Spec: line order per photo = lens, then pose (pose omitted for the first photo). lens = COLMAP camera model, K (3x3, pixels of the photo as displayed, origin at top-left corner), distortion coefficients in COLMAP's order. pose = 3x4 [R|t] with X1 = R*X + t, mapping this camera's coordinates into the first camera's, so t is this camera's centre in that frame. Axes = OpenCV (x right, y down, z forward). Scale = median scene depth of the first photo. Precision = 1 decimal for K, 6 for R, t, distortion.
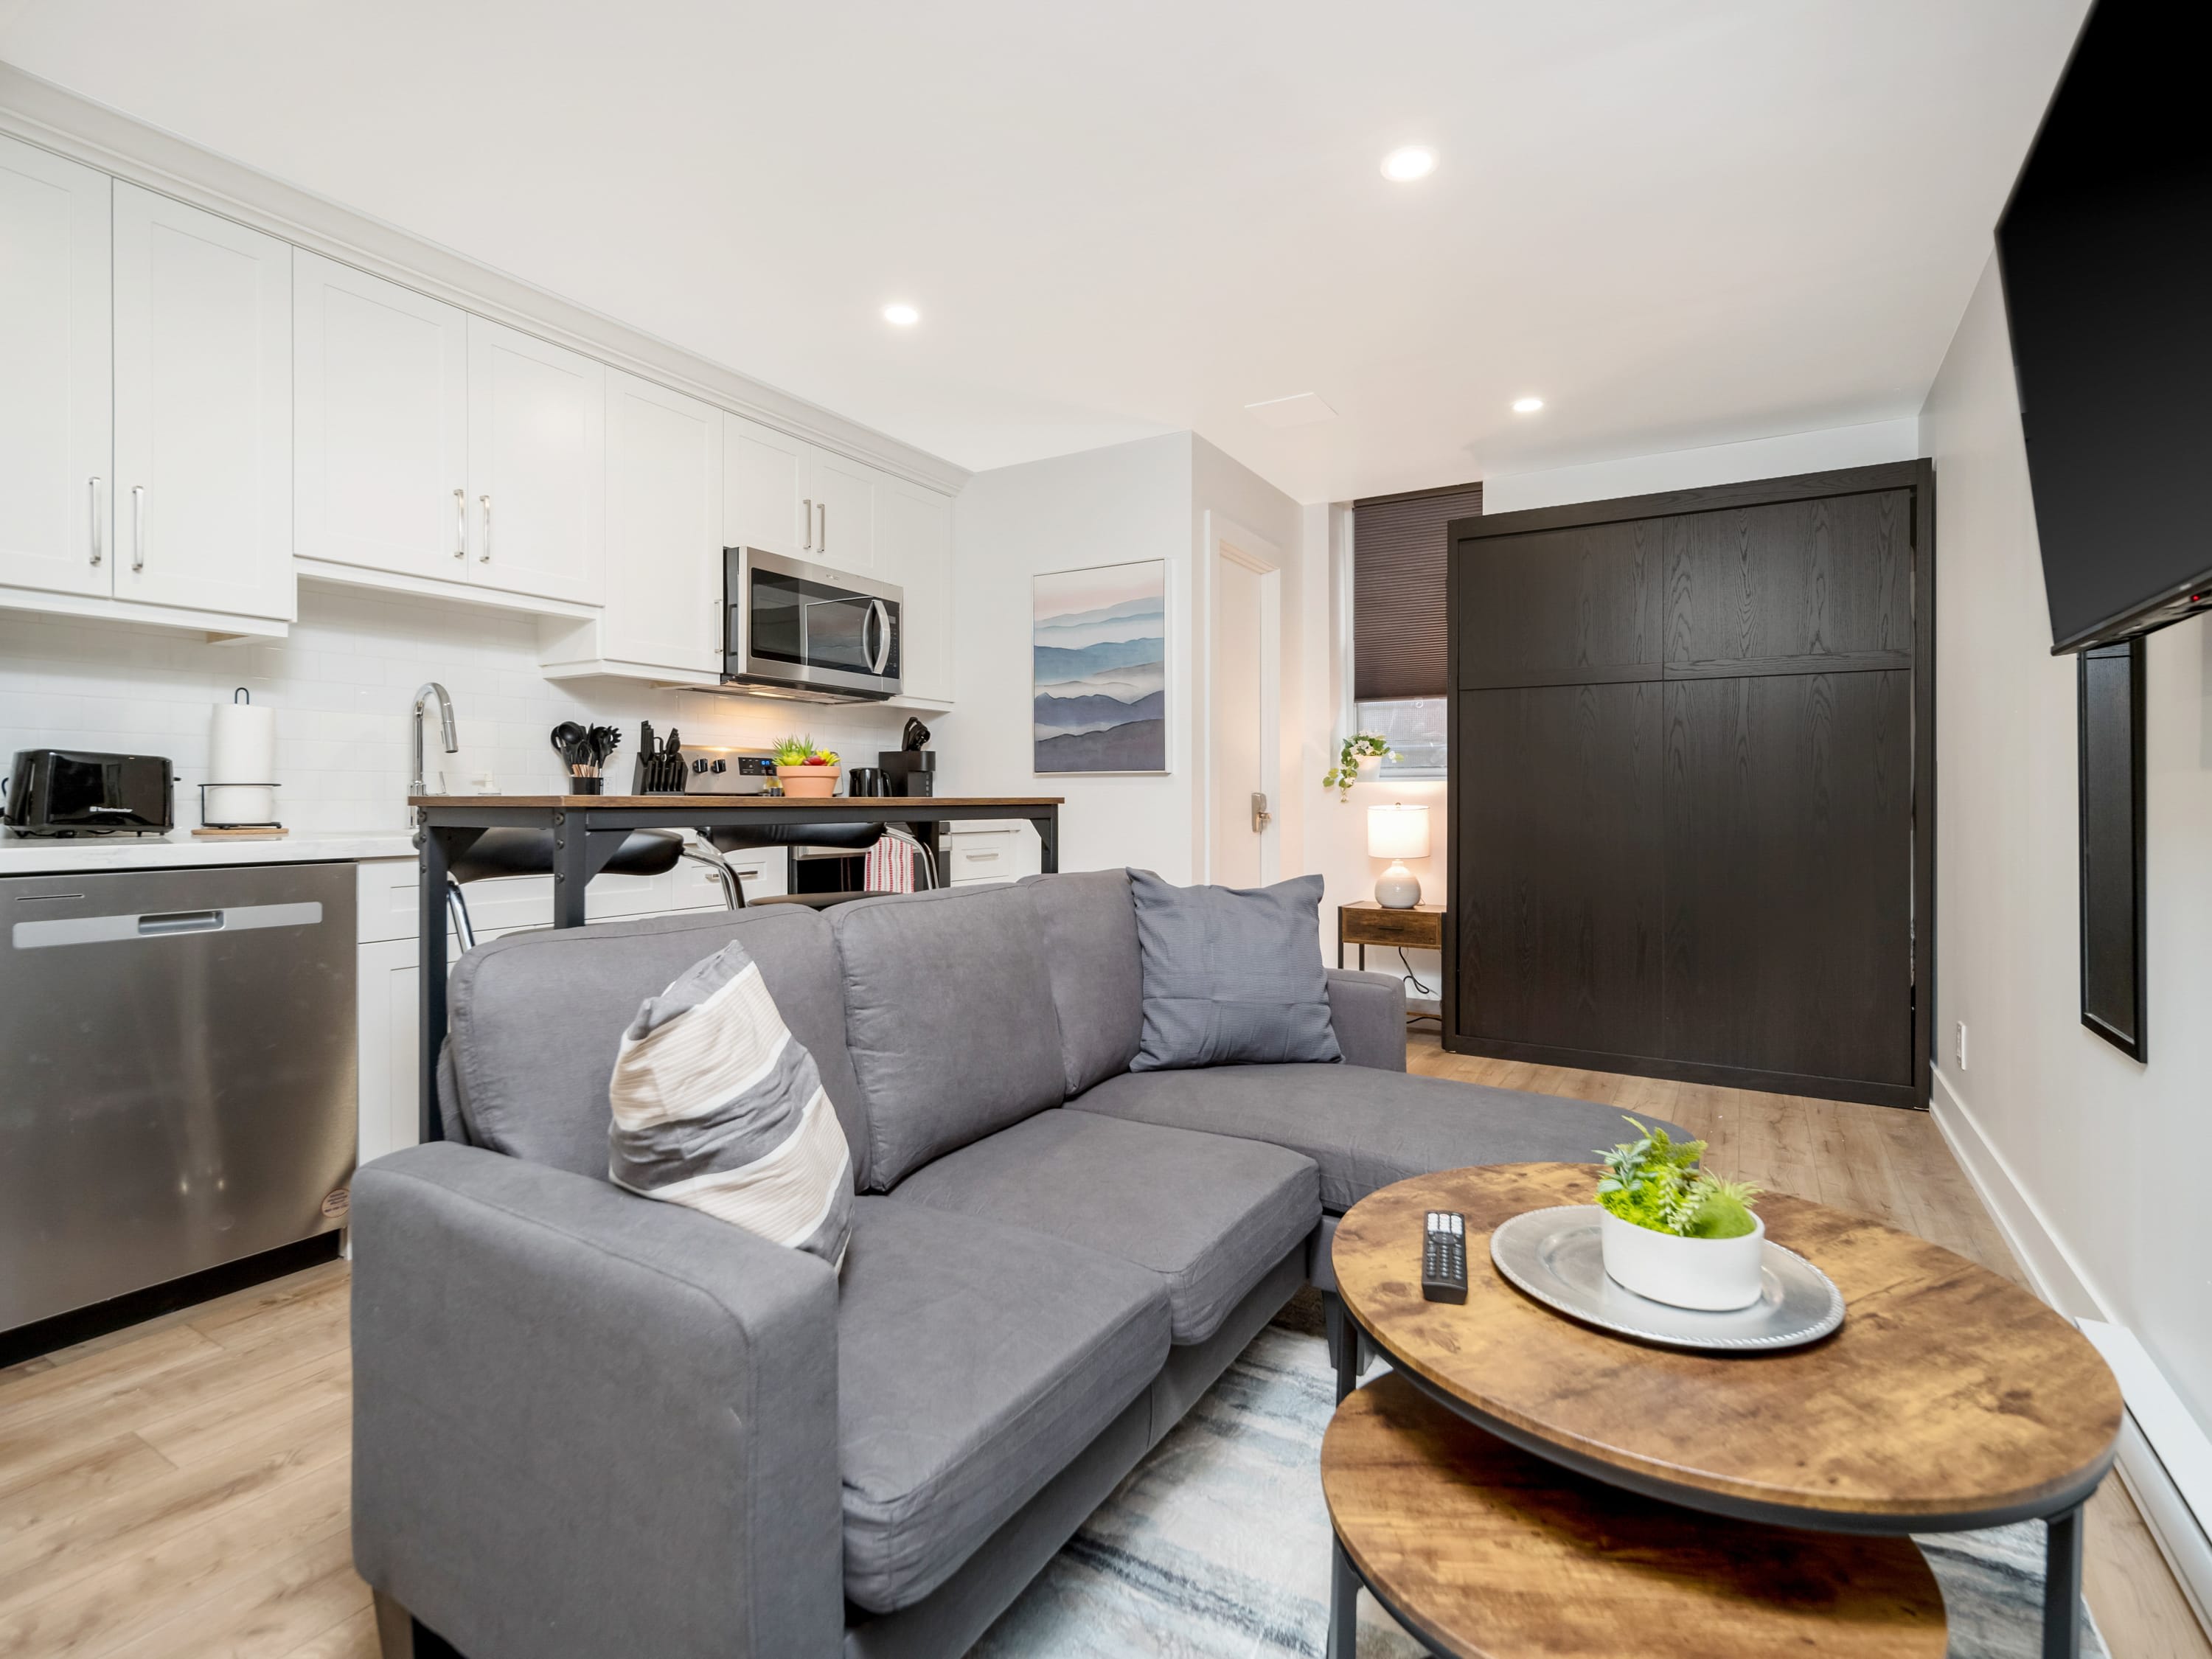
lens RADIAL K [[1069.8, 0, 1112.2], [0, 1069.8, 788.1], [0, 0, 1]] dist [-0.002098, 0.000527]
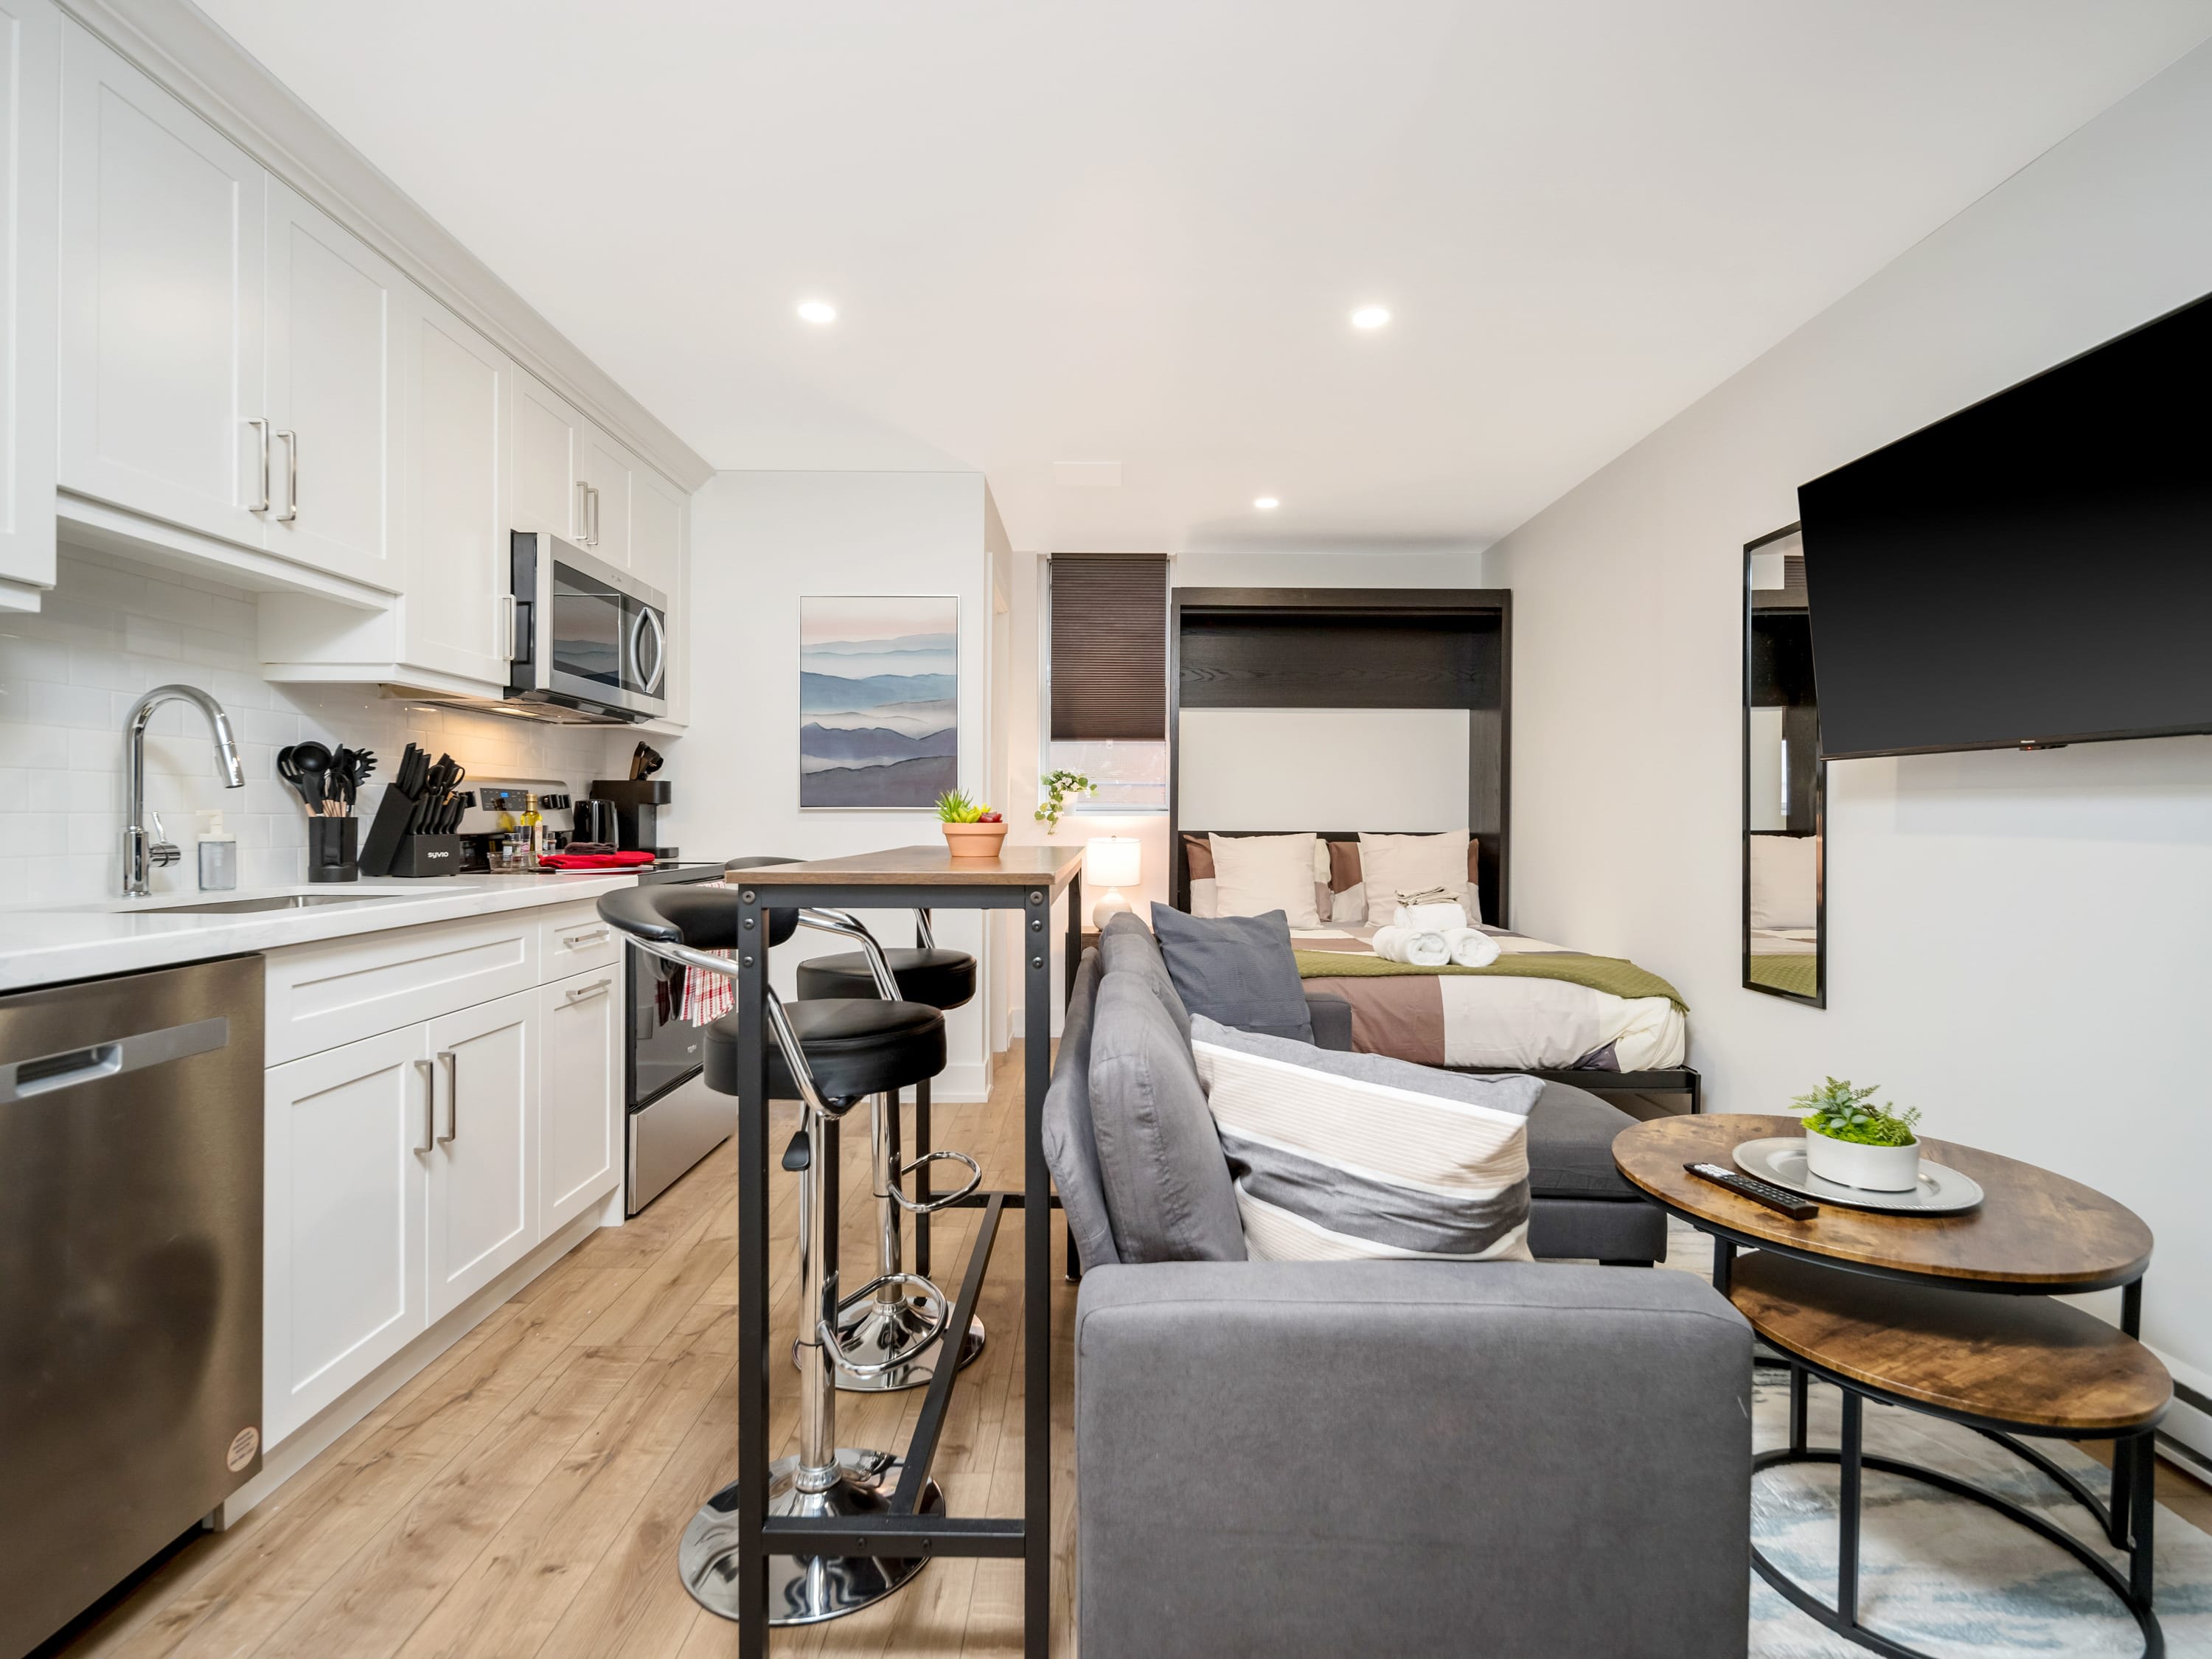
lens RADIAL K [[1053.9, 0, 1110.4], [0, 1053.9, 819.3], [0, 0, 1]] dist [0.001377, 0.000404]
pose [[0.858317, 0.001408, 0.513118, -0.425983], [-0.008366, 0.999902, 0.011250, -0.022518], [-0.513052, -0.013949, 0.858244, 0.094113]]
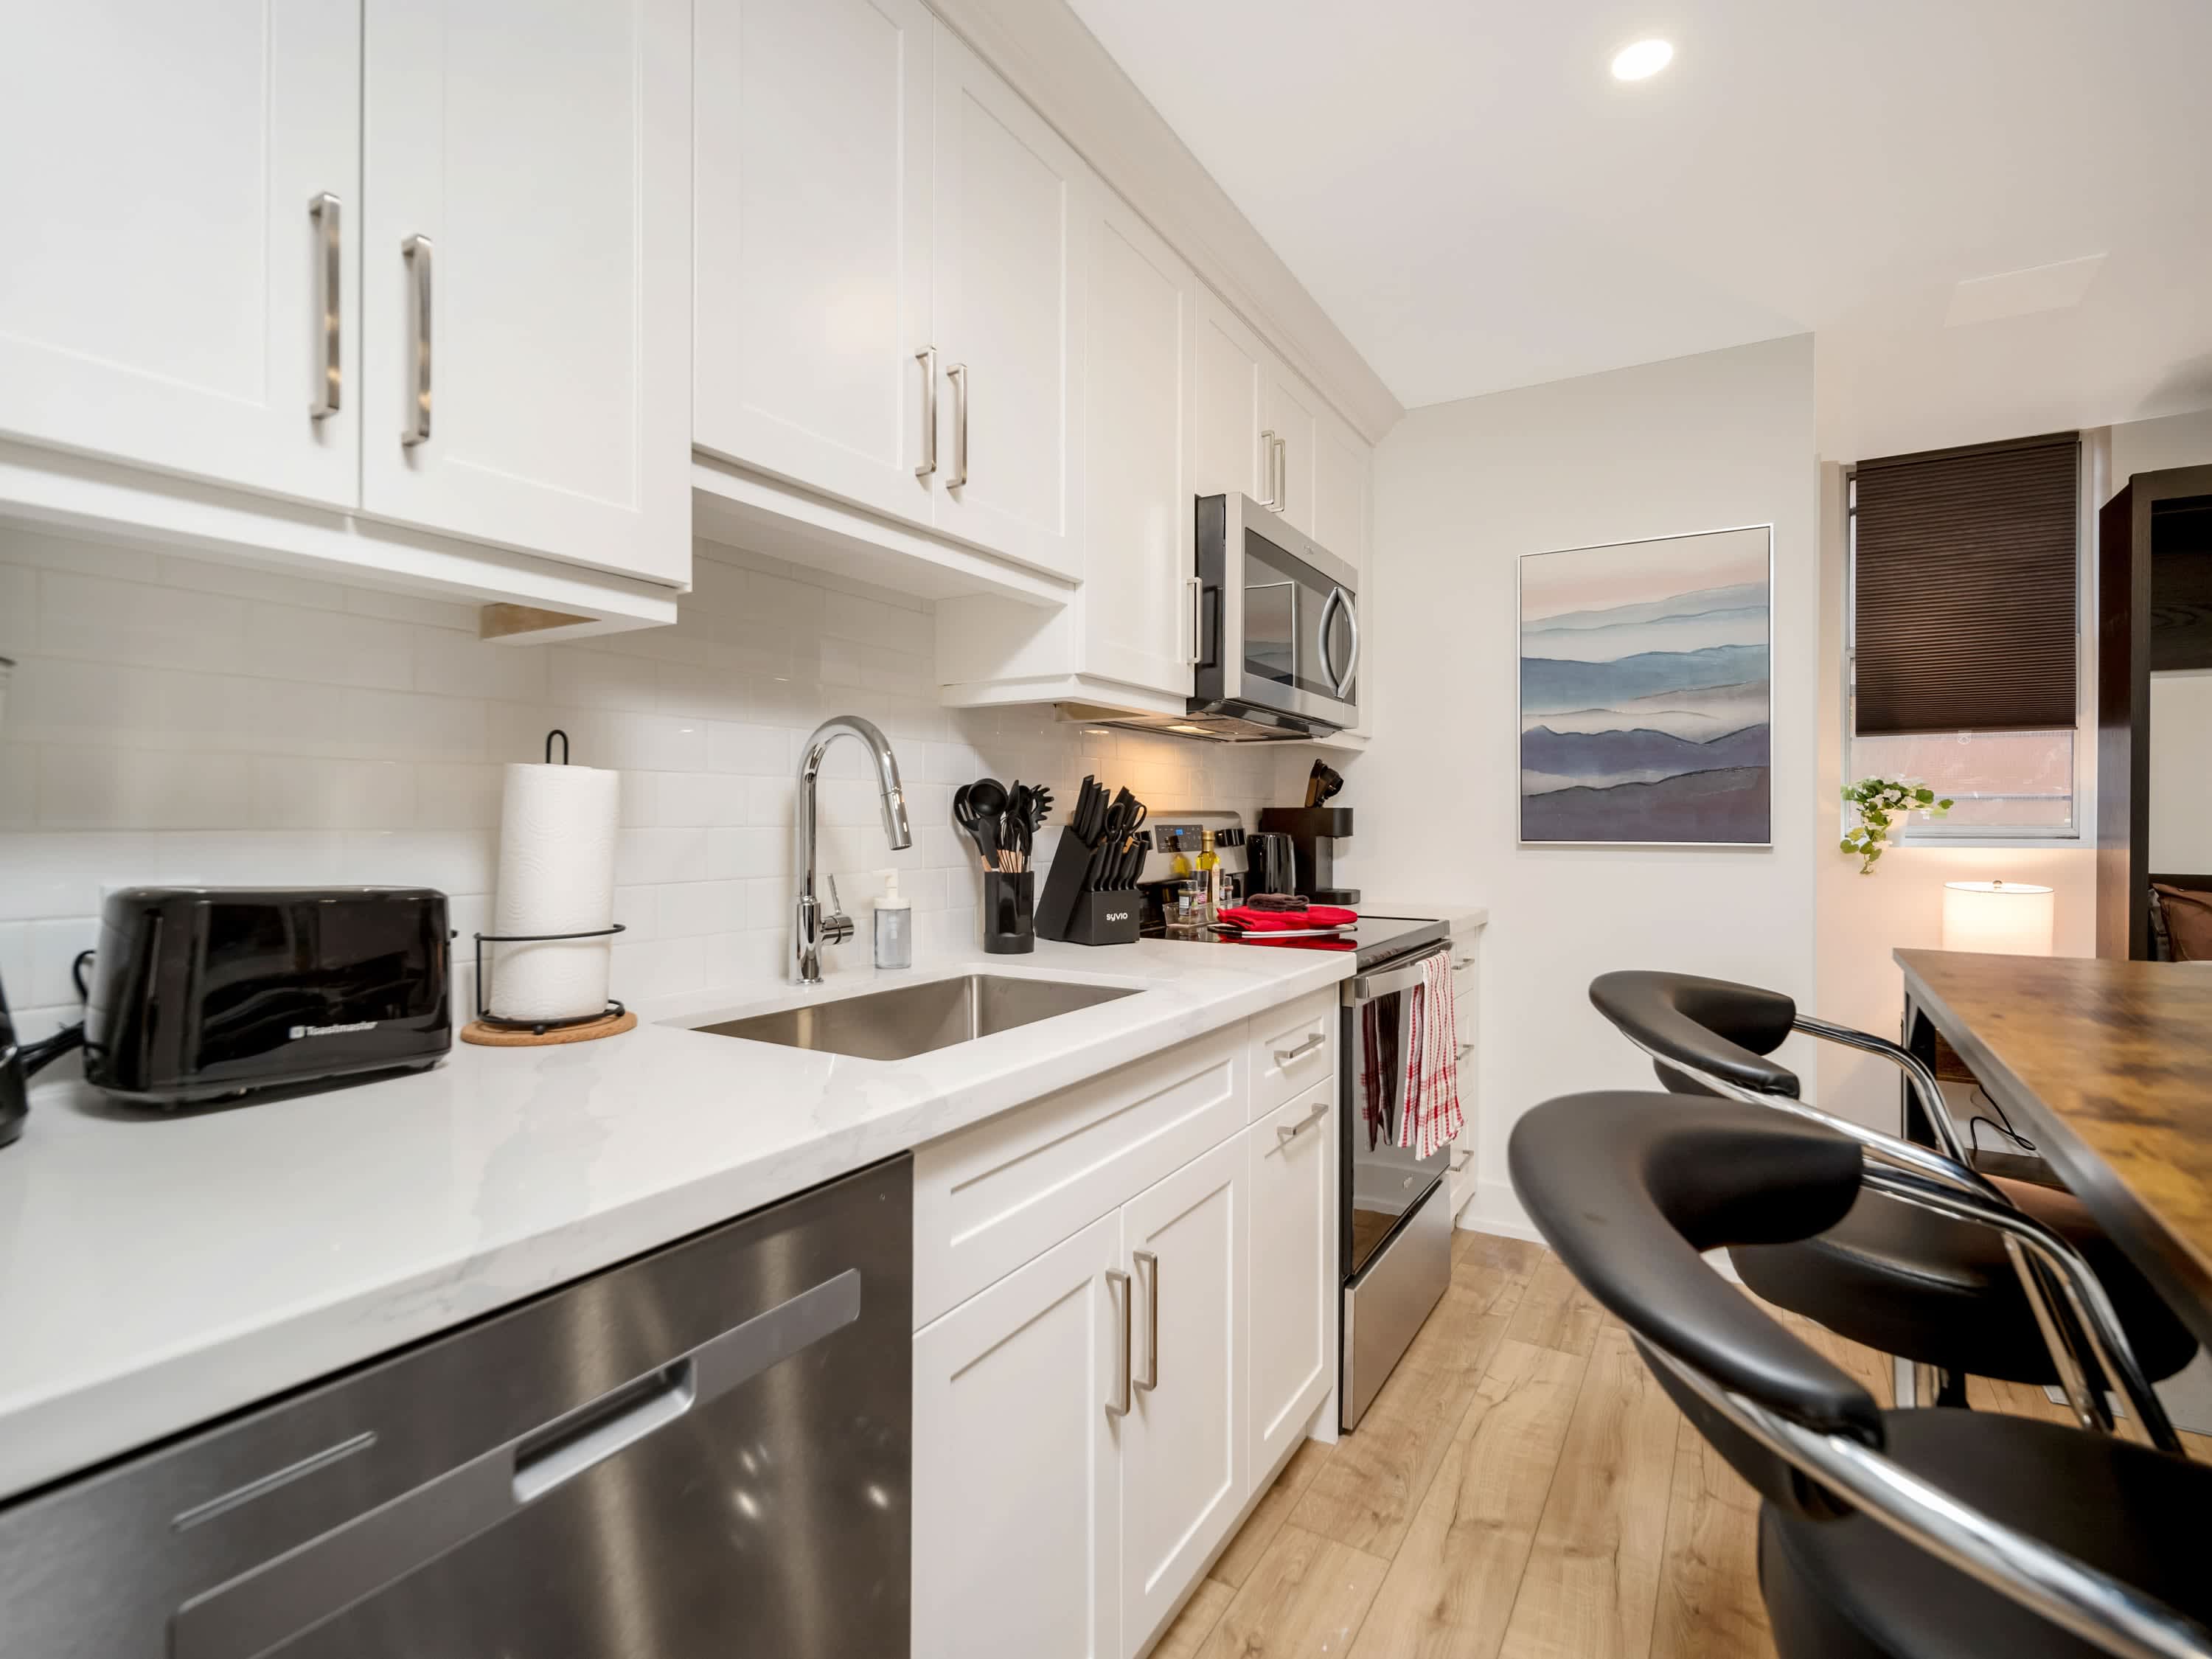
lens RADIAL K [[1062.5, 0, 1109.1], [0, 1062.5, 814.2], [0, 0, 1]] dist [-0.002425, 0.000156]
pose [[0.999970, 0.001786, -0.007492, -0.454371], [-0.001737, 0.999977, 0.006534, -0.048813], [0.007504, -0.006521, 0.999951, 0.423217]]
